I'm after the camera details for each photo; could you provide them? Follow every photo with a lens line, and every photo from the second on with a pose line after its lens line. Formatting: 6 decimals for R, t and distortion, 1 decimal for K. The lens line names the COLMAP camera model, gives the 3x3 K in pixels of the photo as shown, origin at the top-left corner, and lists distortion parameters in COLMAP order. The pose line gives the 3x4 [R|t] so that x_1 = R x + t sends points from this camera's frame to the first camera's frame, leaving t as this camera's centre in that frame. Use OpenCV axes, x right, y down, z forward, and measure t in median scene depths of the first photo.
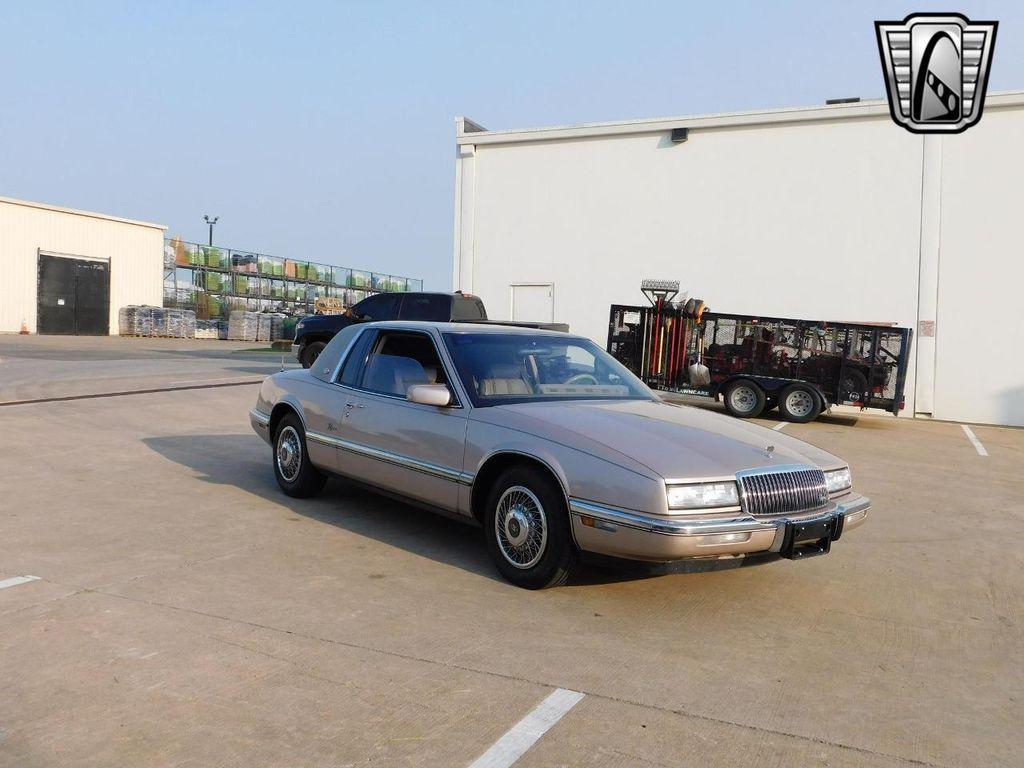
lens RADIAL K [[884.8, 0, 512.0], [0, 884.8, 384.0], [0, 0, 1]] dist [0.002069, 0.005085]
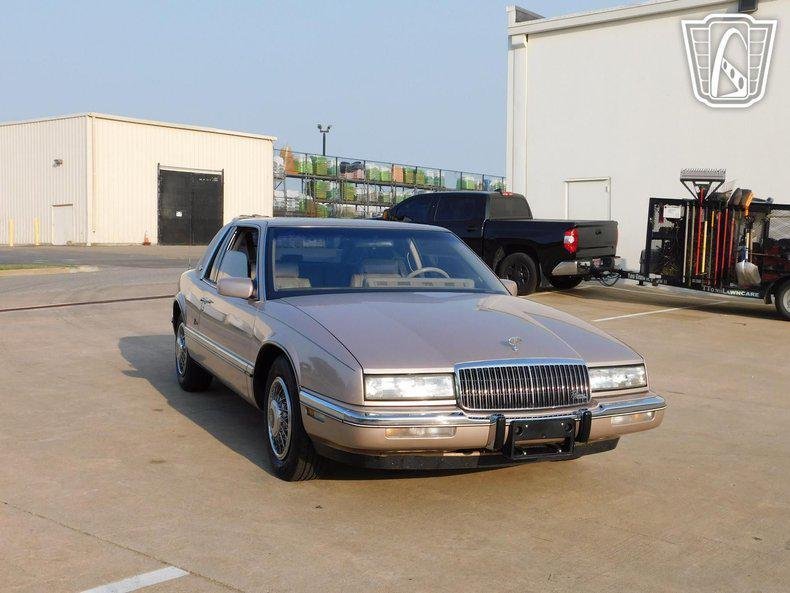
lens RADIAL K [[930.6, 0, 411.4], [0, 930.6, 296.8], [0, 0, 1]] dist [-0.014789, 0.007998]
pose [[0.964731, -0.004086, -0.263205, 0.108390], [0.005554, 0.999973, 0.004835, 0.005351], [0.263178, -0.006126, 0.964728, 0.007641]]
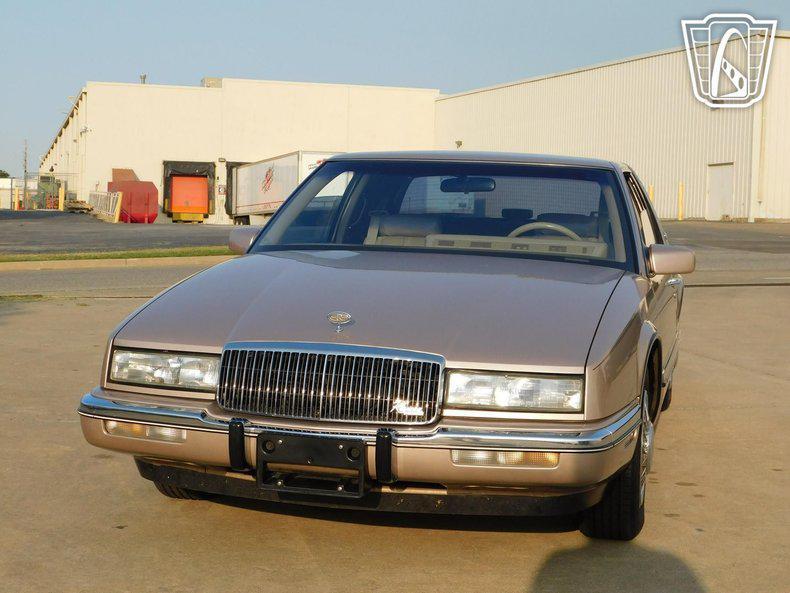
lens RADIAL K [[1369.7, 0, 427.2], [0, 1369.7, 297.0], [0, 0, 1]] dist [0.011706, 0.026031]
pose [[0.639815, 0.038381, -0.767570, 0.256604], [-0.044315, 0.998933, 0.013010, 0.010948], [0.767250, 0.025691, 0.640833, 0.108978]]
